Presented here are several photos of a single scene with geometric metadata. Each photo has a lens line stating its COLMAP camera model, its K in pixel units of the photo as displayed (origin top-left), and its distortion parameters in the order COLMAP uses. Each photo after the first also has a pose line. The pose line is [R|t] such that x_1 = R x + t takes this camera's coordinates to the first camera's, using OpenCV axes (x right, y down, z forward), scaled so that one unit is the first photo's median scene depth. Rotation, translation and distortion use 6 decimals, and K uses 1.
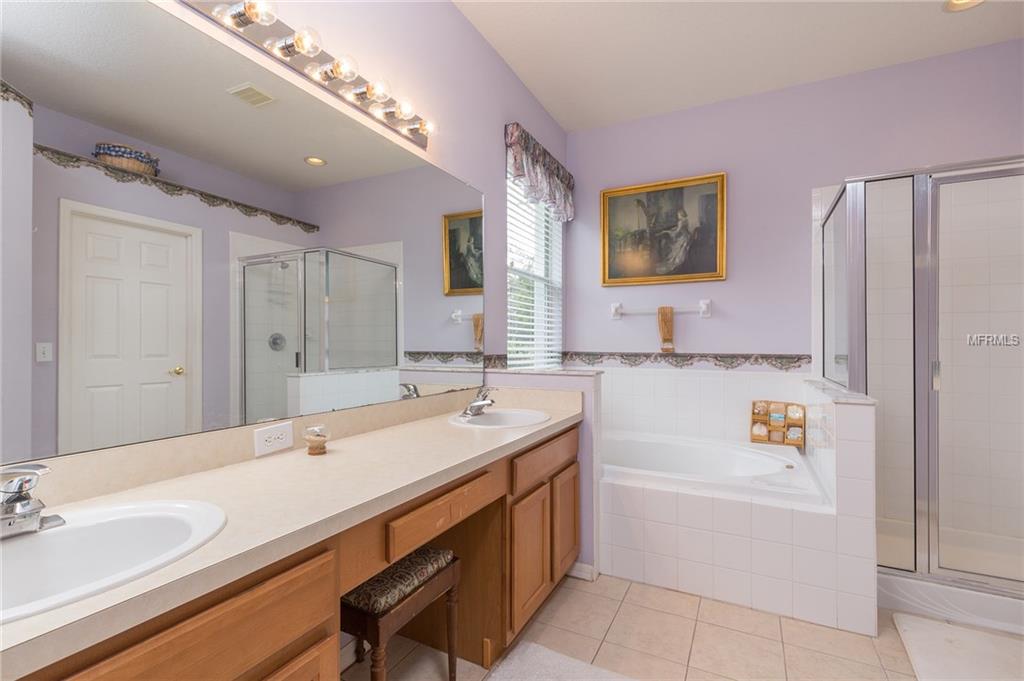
lens RADIAL K [[468.1, 0, 510.2], [0, 468.1, 342.4], [0, 0, 1]] dist [0.001849, 0.001199]
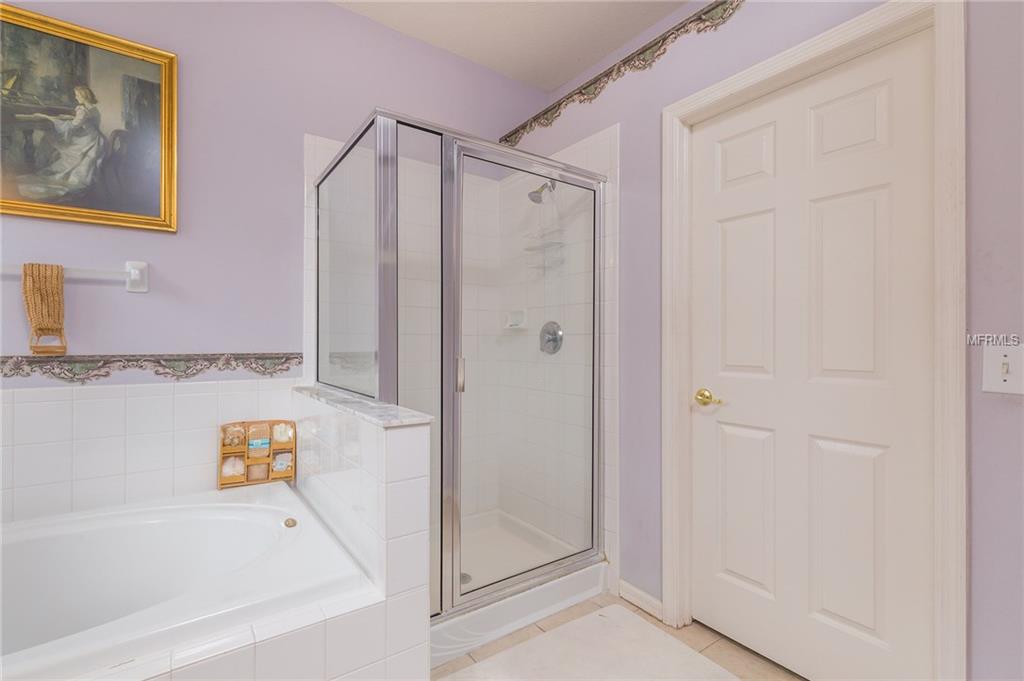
lens RADIAL K [[468.1, 0, 510.6], [0, 468.1, 339.2], [0, 0, 1]] dist [0.001849, 0.001199]
pose [[0.462763, 0.001024, 0.886481, 0.123253], [-0.002548, 0.999997, 0.000175, 0.003134], [-0.886478, -0.002340, 0.462764, 0.339002]]
